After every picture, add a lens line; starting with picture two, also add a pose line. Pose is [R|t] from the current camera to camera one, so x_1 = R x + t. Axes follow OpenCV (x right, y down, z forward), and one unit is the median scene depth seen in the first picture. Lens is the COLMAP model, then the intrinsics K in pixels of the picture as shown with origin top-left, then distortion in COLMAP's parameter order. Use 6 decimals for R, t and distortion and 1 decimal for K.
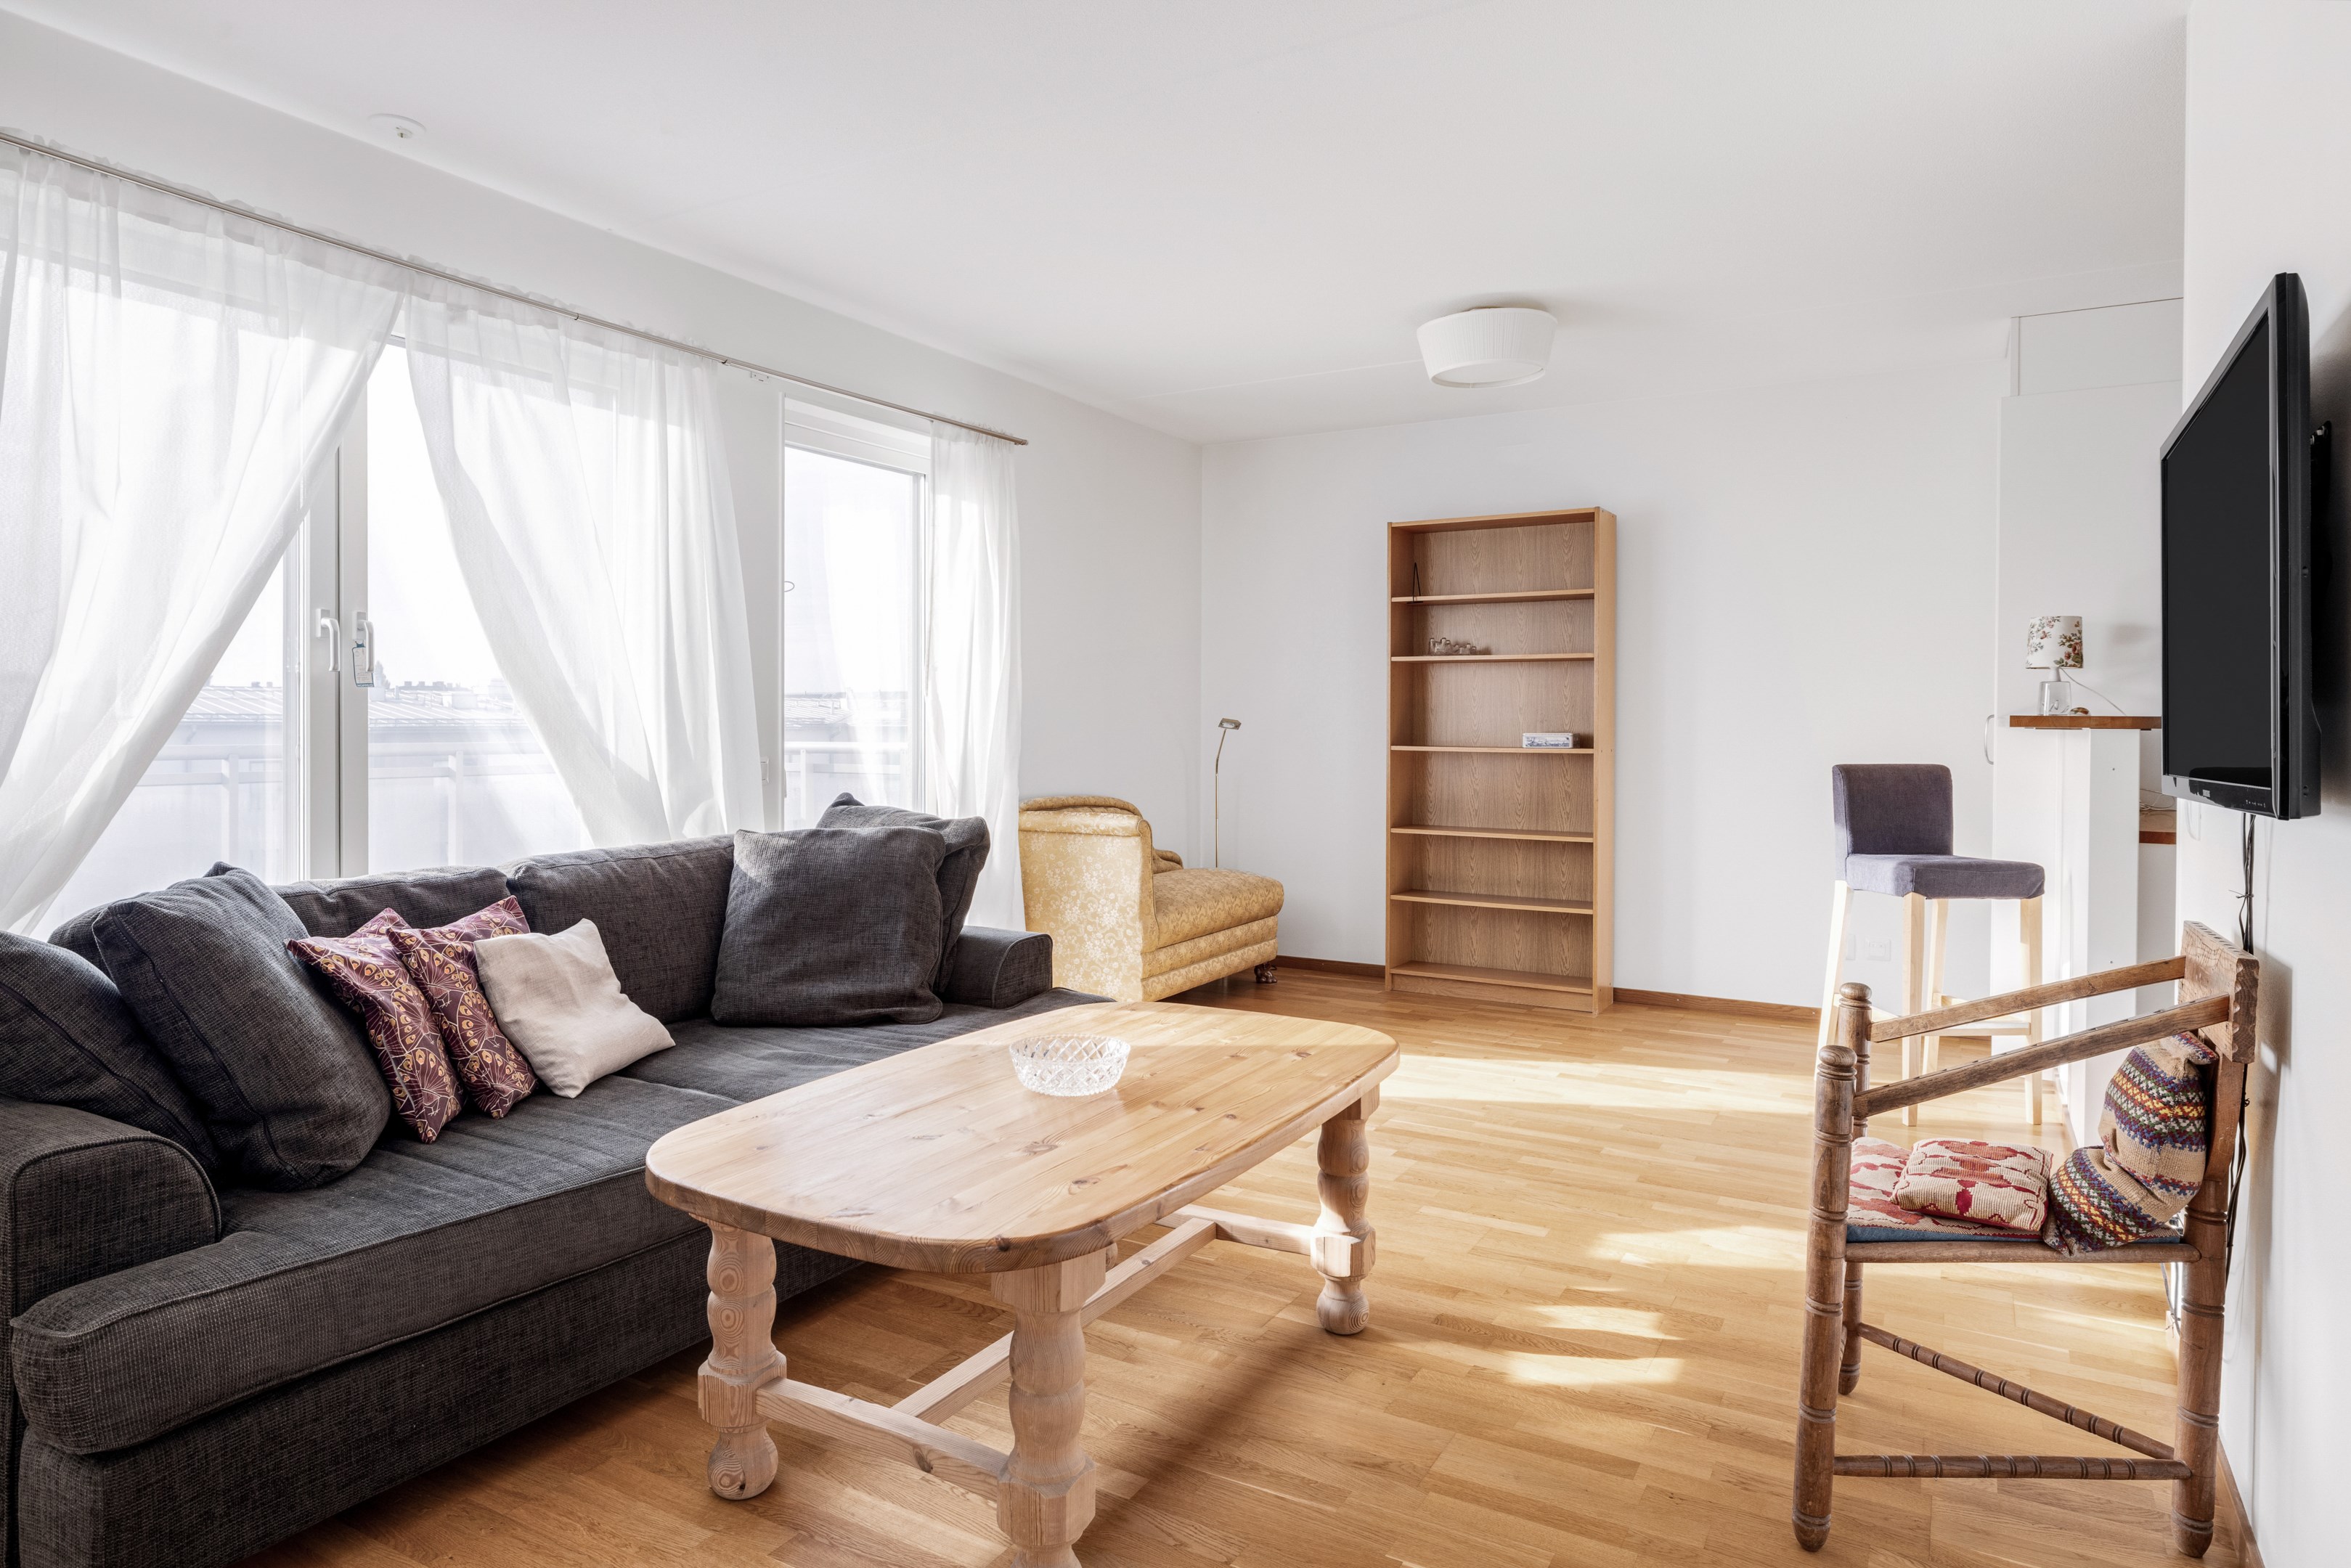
lens RADIAL K [[1386.1, 0, 1174.1], [0, 1386.1, 736.6], [0, 0, 1]] dist [-0.001094, -0.000104]
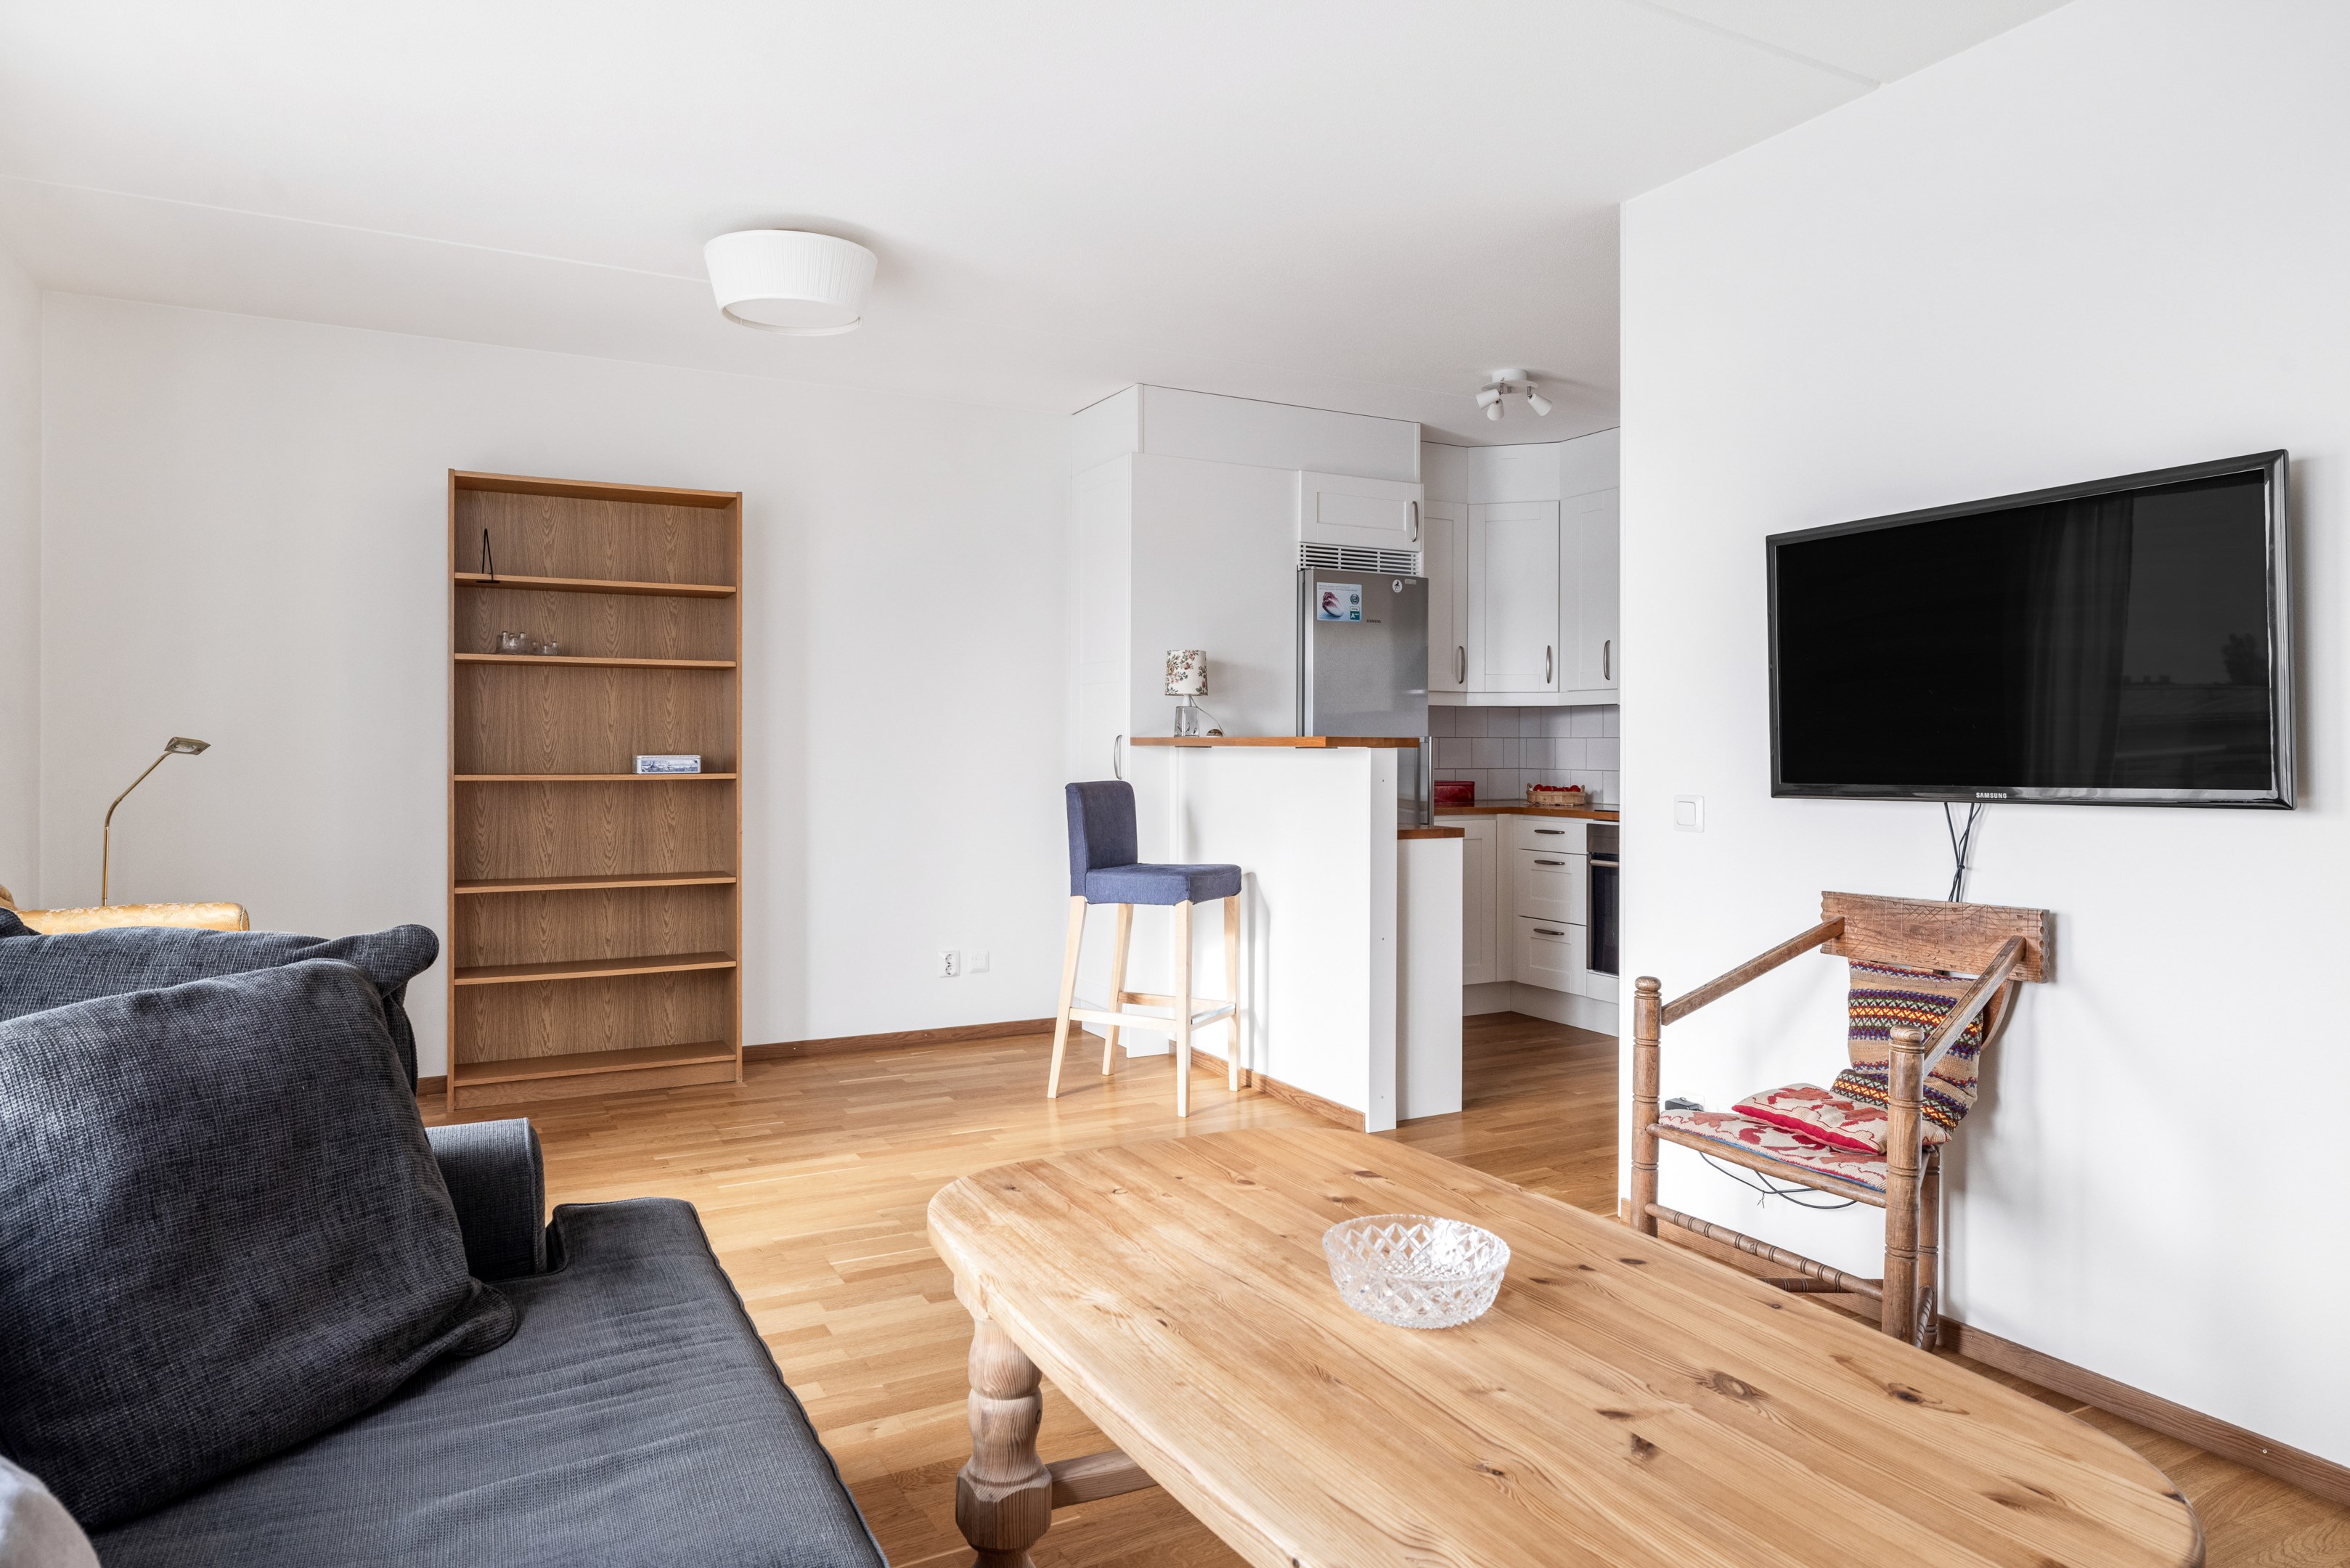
lens RADIAL K [[1405.0, 0, 1160.4], [0, 1405.0, 742.2], [0, 0, 1]] dist [-0.002897, -0.000140]
pose [[0.530405, -0.001899, 0.847742, -0.365256], [0.009016, 0.999954, -0.003401, -0.006240], [-0.847696, 0.009447, 0.530398, 0.390678]]
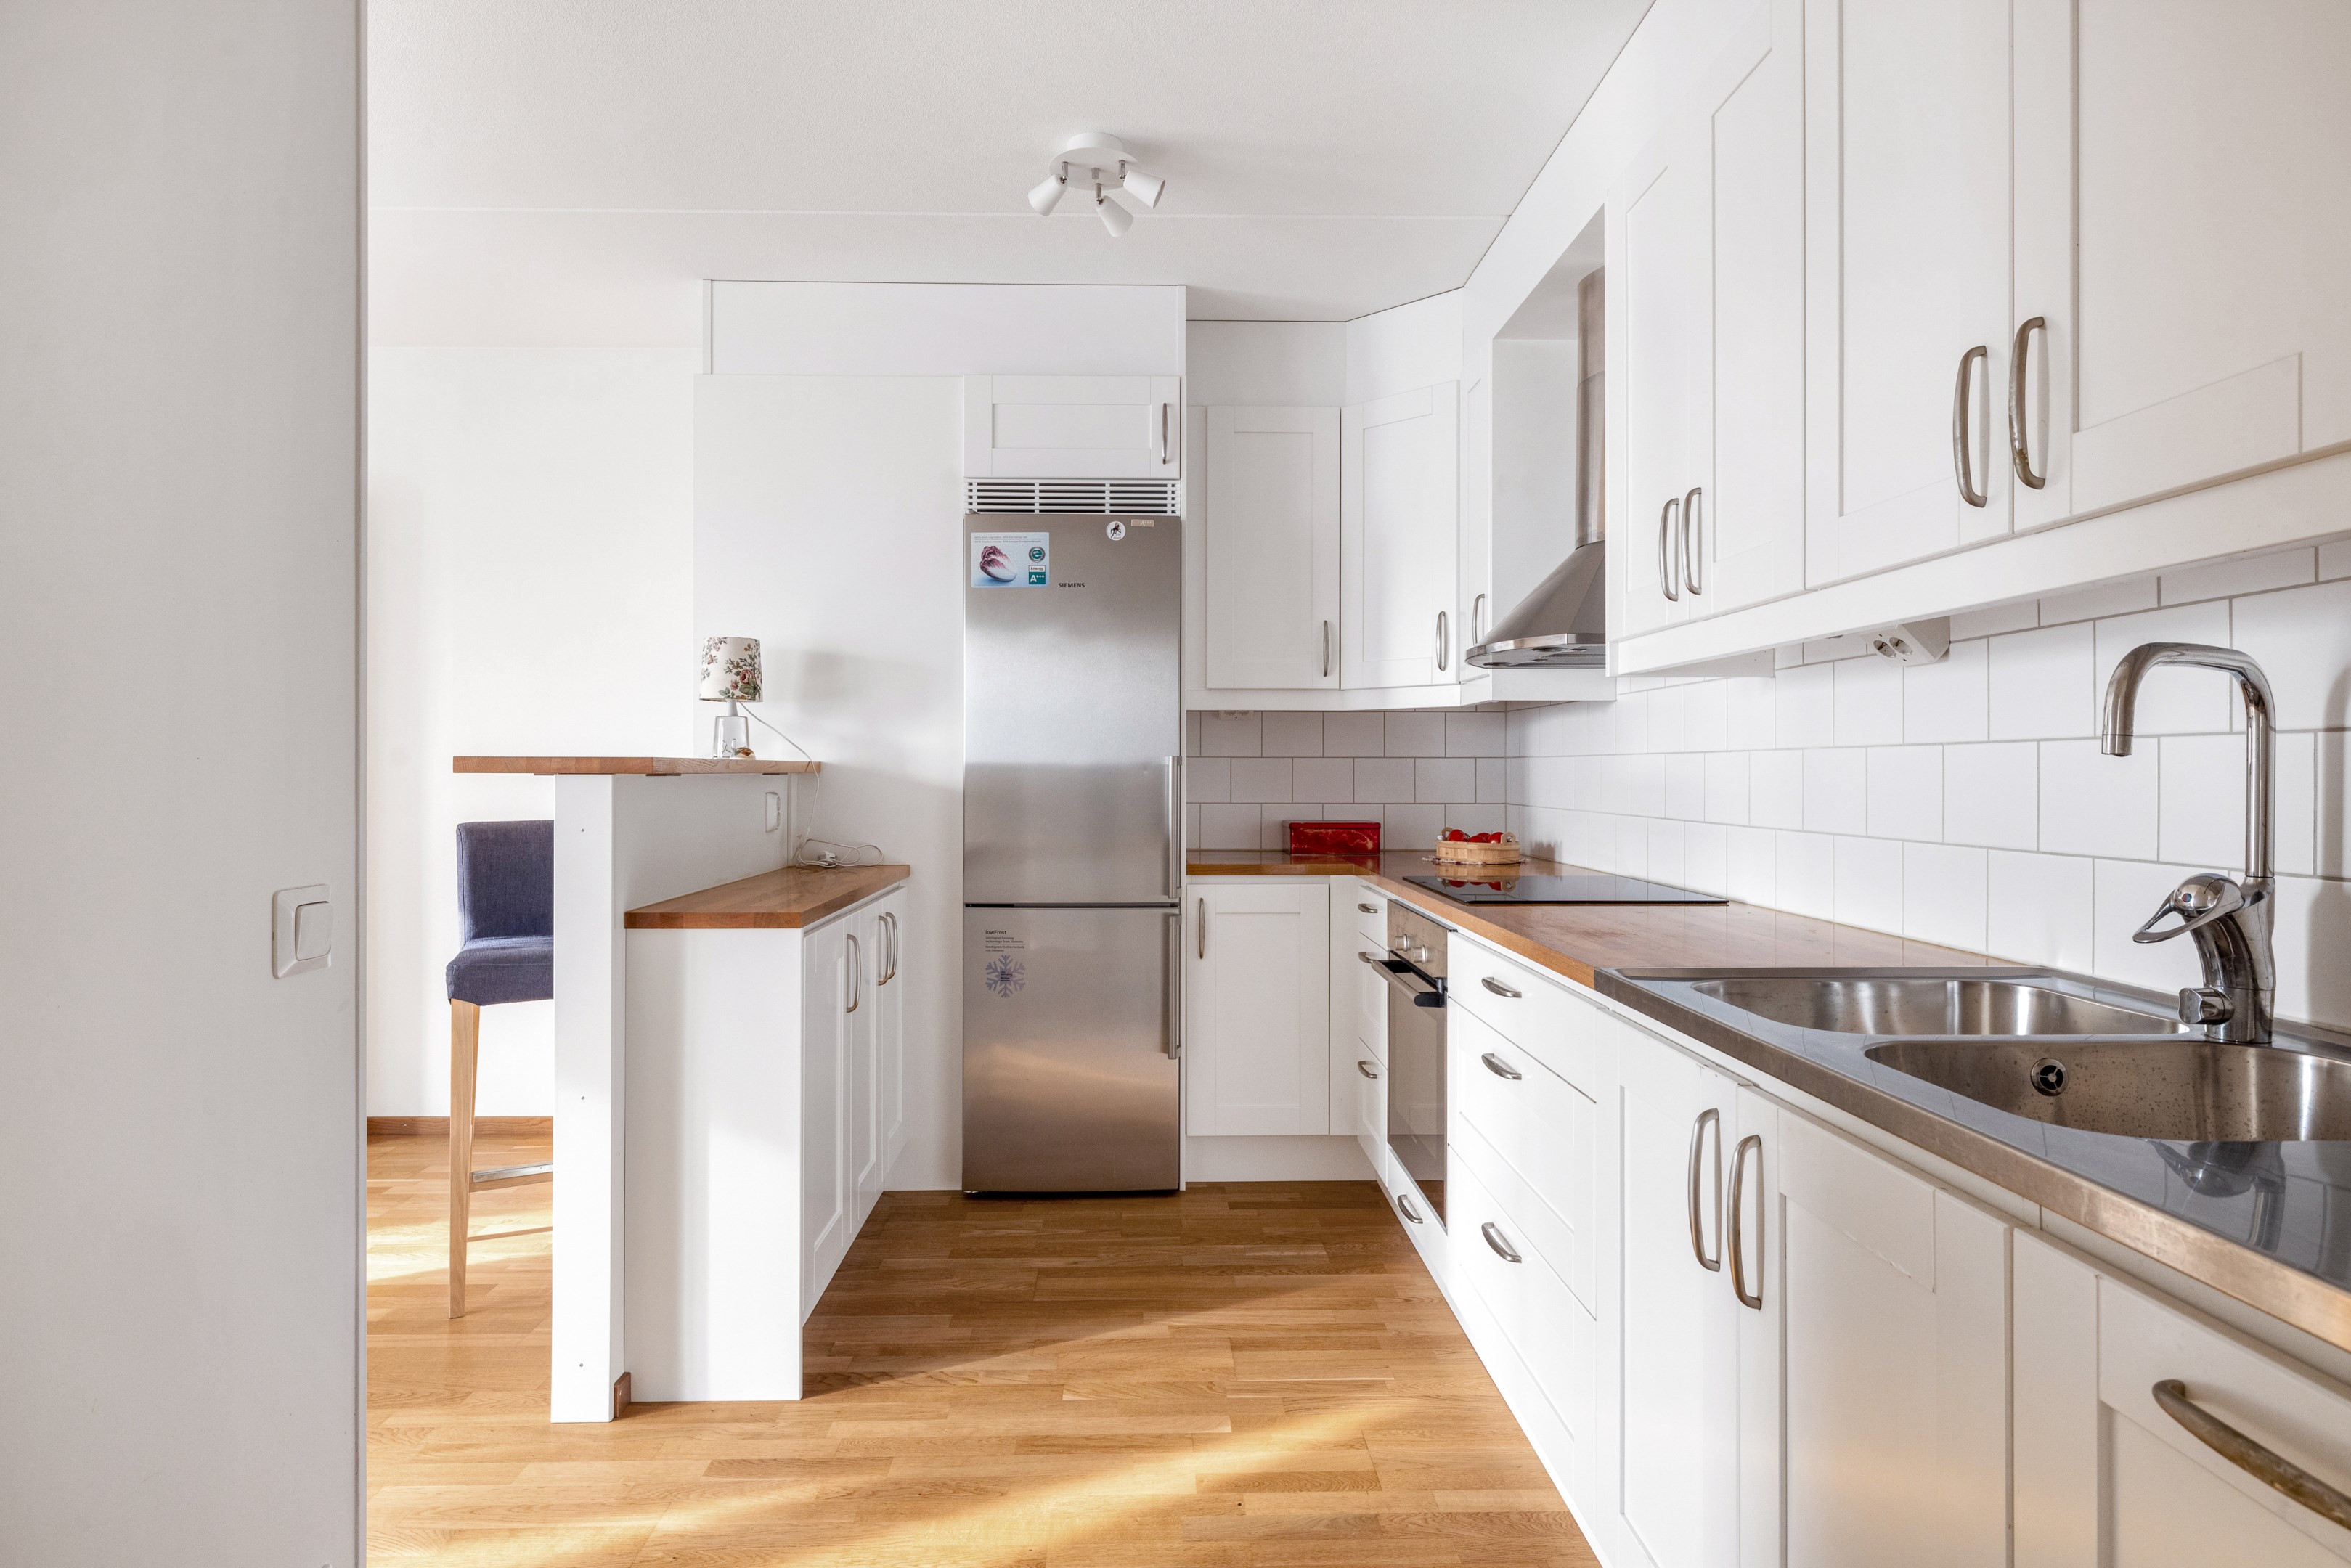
lens RADIAL K [[1277.1, 0, 1167.9], [0, 1277.1, 768.4], [0, 0, 1]] dist [0.000814, 0.000615]
pose [[0.853545, -0.005654, 0.520988, 0.453164], [0.010837, 0.999917, -0.006903, -0.000589], [-0.520906, 0.011538, 0.853536, 0.207811]]
